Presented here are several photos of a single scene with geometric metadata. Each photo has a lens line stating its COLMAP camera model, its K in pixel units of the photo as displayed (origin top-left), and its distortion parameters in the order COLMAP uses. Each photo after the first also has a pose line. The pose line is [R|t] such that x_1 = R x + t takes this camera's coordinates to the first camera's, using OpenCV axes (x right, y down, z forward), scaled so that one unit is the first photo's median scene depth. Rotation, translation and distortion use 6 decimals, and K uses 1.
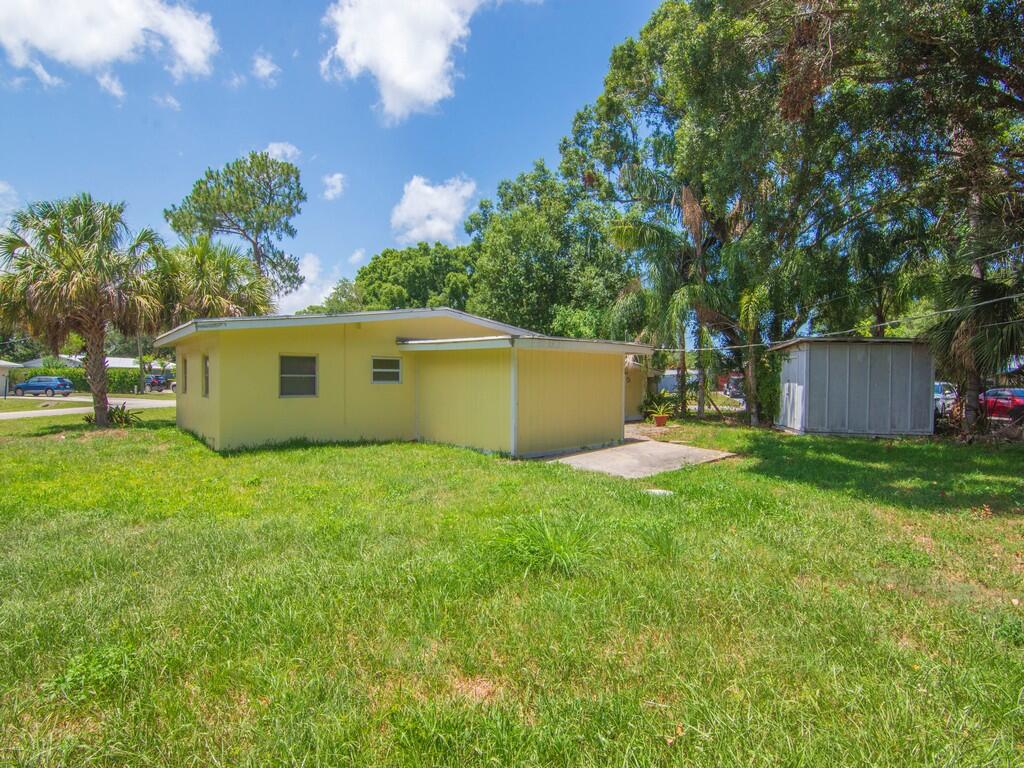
lens RADIAL K [[499.1, 0, 513.4], [0, 499.1, 391.9], [0, 0, 1]] dist [-0.006100, 0.001096]
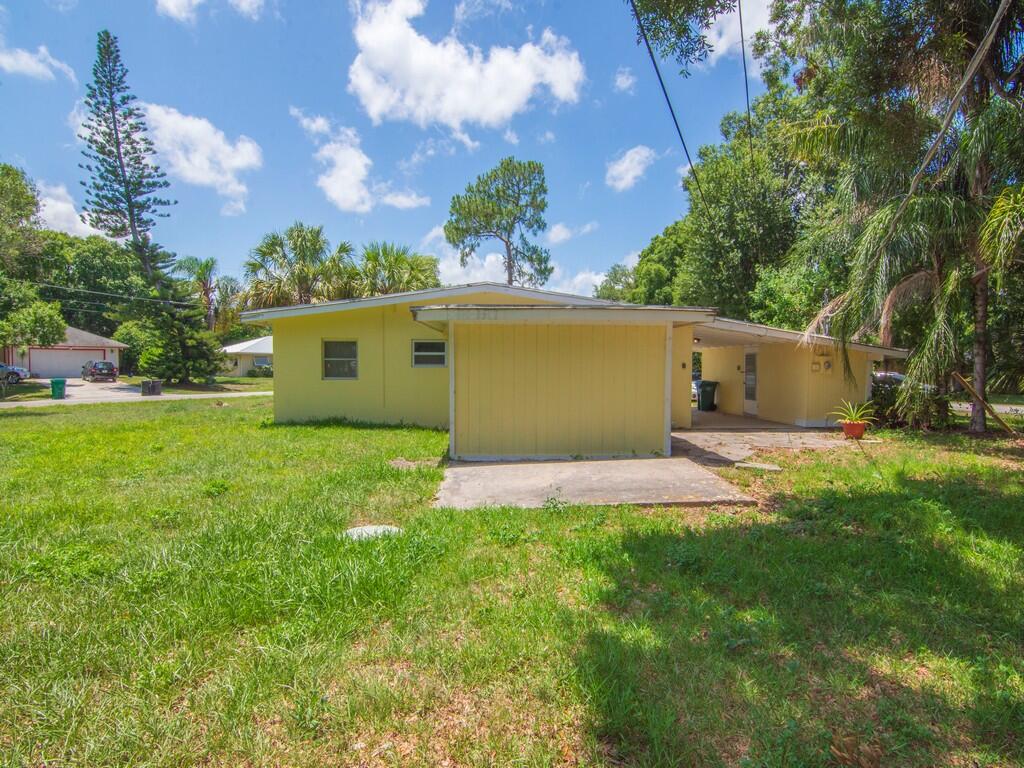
lens RADIAL K [[499.1, 0, 513.6], [0, 499.1, 376.4], [0, 0, 1]] dist [-0.006100, 0.001096]
pose [[0.777698, 0.016100, -0.628432, 0.464956], [-0.019198, 0.999814, 0.001857, -0.003936], [0.628345, 0.010621, 0.777862, 0.344232]]
